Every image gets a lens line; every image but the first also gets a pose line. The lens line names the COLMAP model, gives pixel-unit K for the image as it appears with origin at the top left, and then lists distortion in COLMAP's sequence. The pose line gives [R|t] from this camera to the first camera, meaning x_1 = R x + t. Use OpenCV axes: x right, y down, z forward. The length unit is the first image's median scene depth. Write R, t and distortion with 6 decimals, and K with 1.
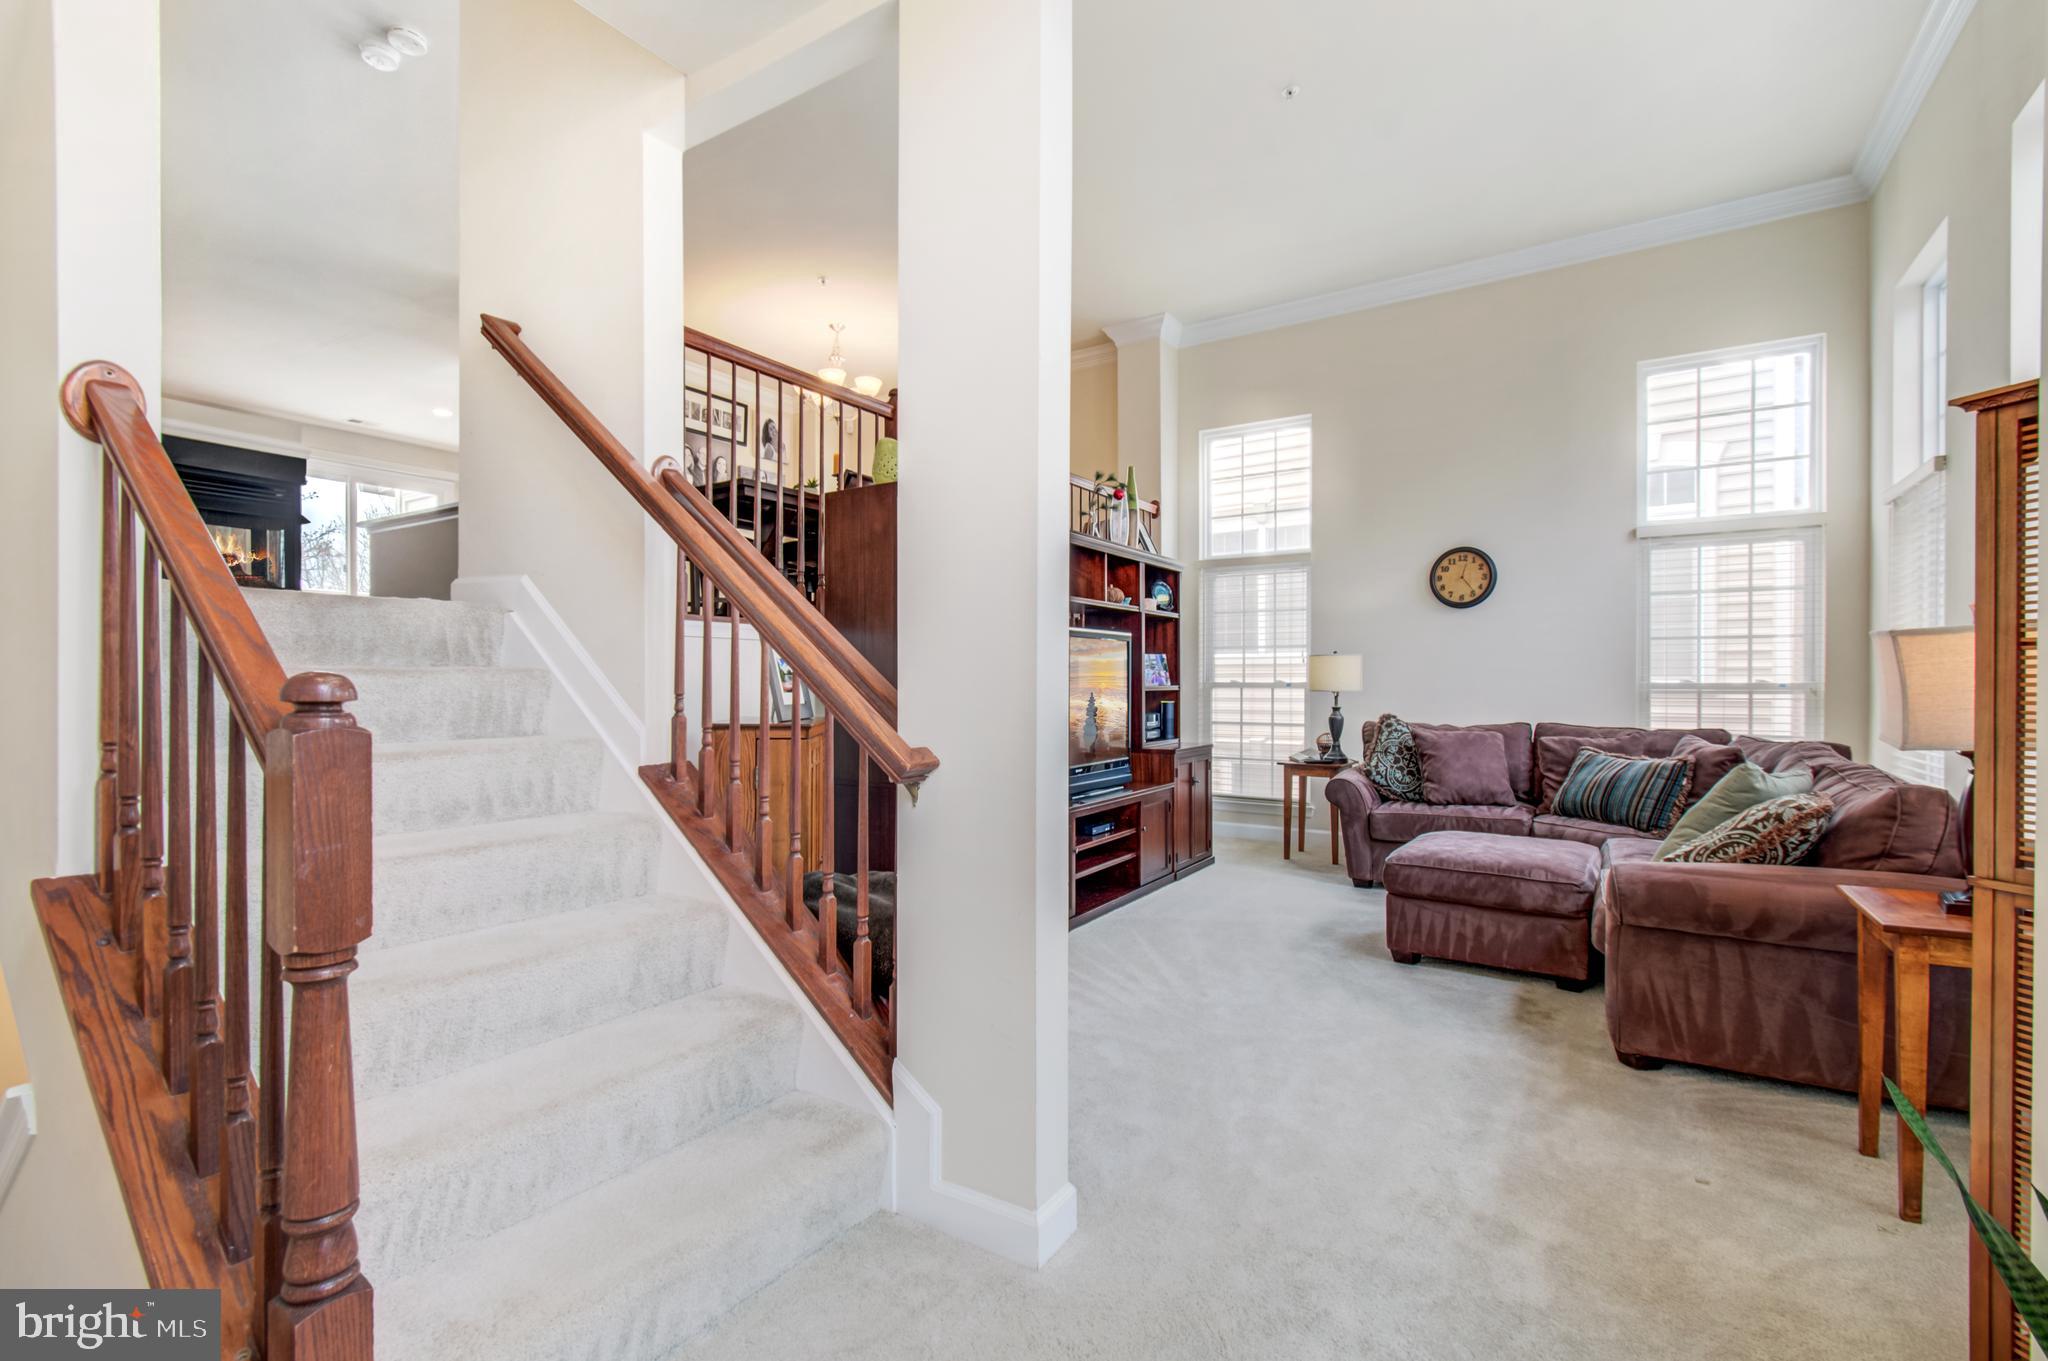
lens RADIAL K [[919.8, 0, 1024.9], [0, 919.8, 680.8], [0, 0, 1]] dist [-0.000437, -0.000369]
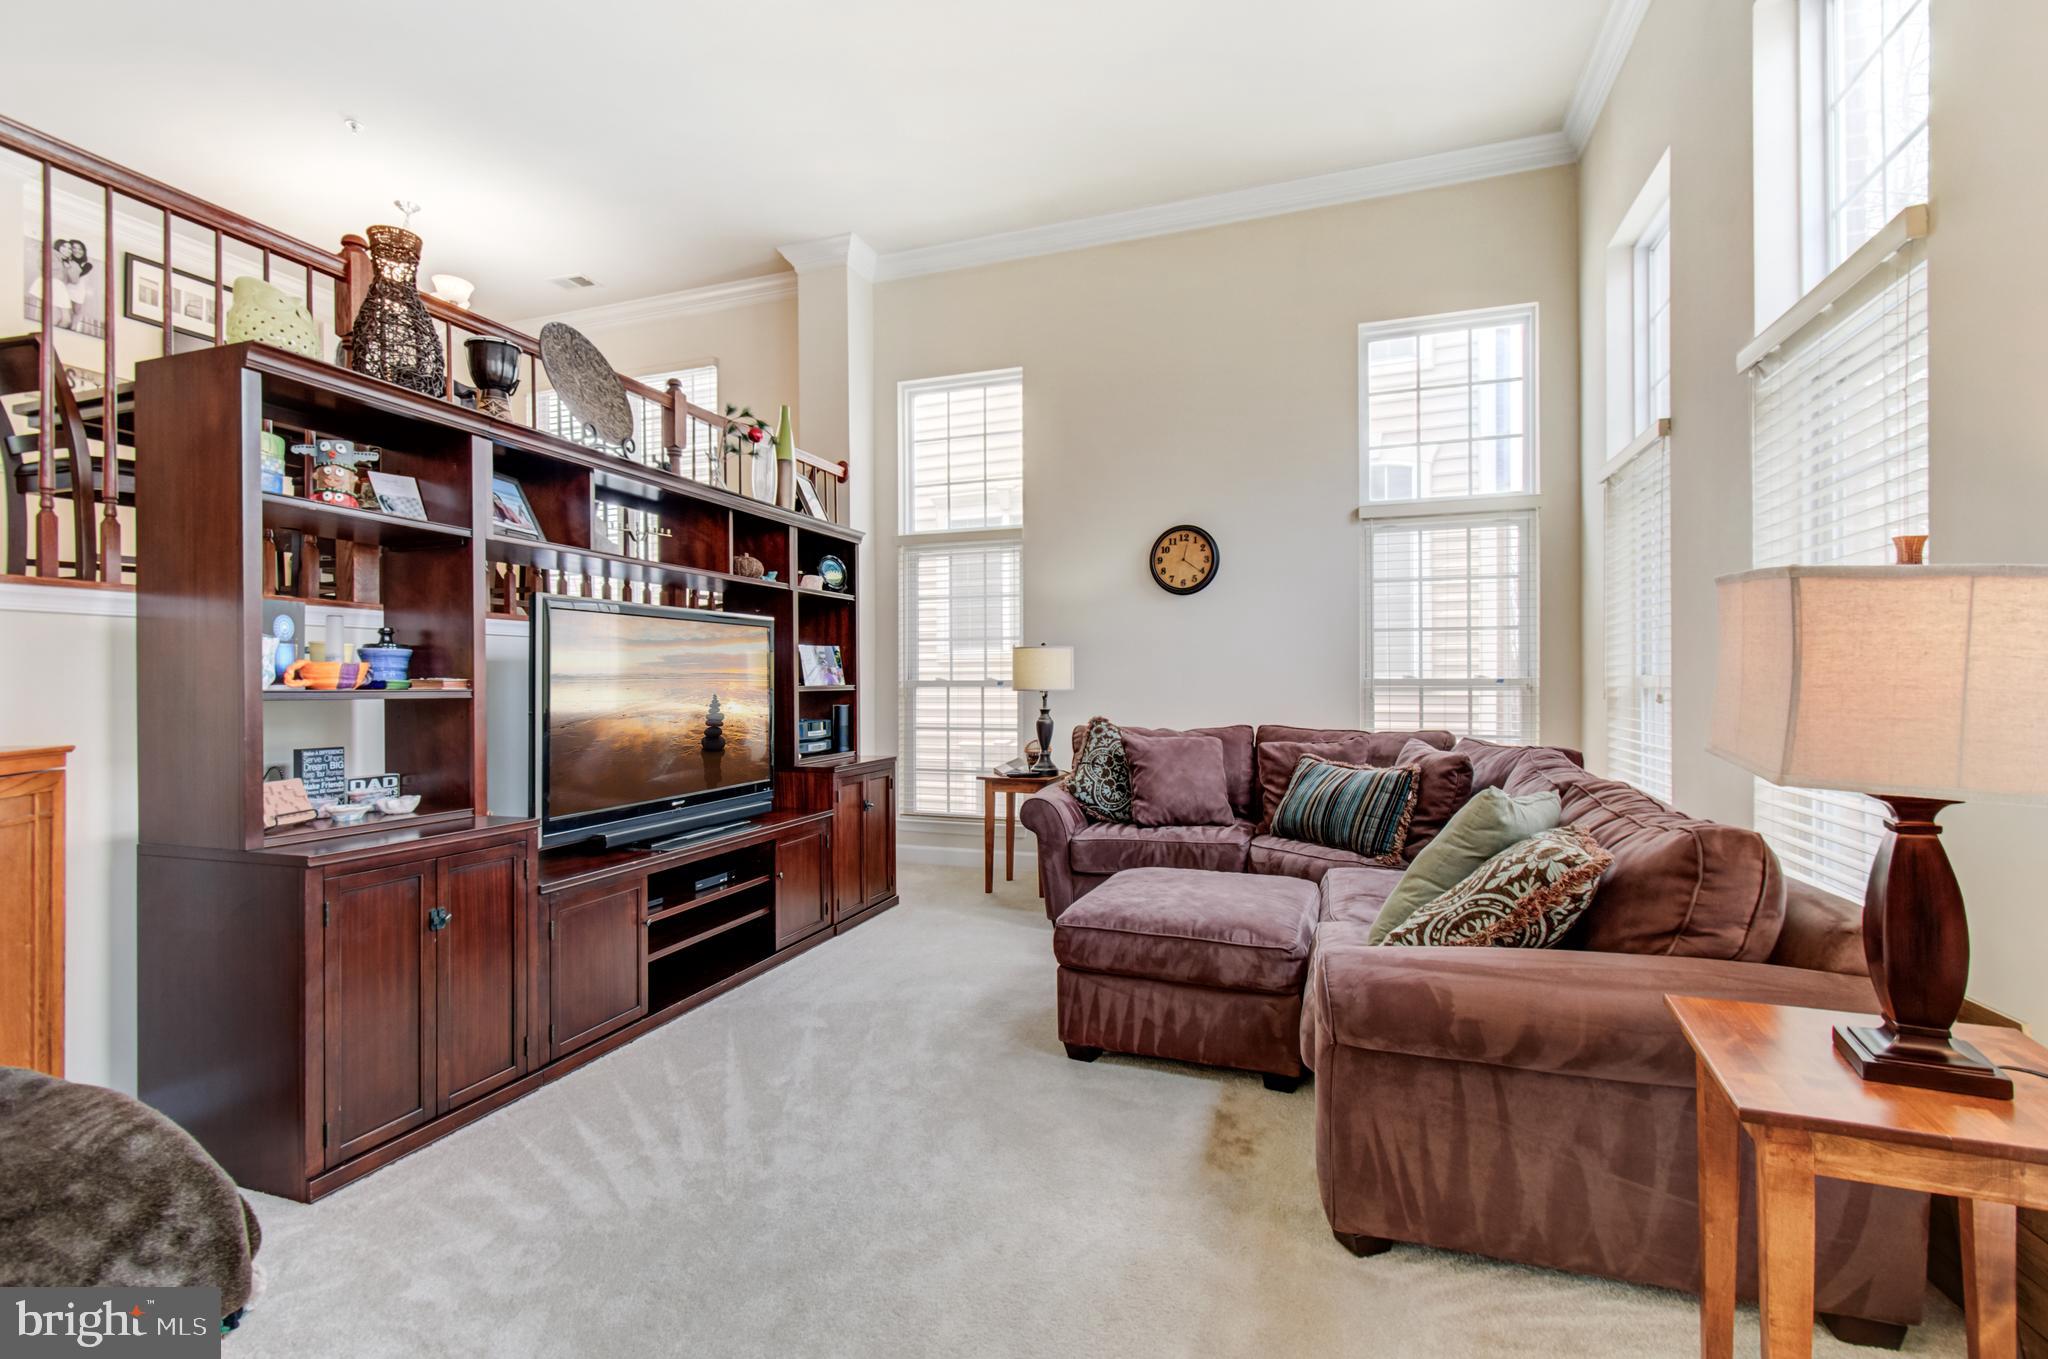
lens RADIAL K [[930.8, 0, 1021.6], [0, 930.8, 673.8], [0, 0, 1]] dist [0.002547, 0.000208]
pose [[0.972626, -0.003196, 0.232354, 0.153588], [0.004702, 0.999971, -0.005930, 0.001320], [-0.232328, 0.006860, 0.972613, 0.223333]]
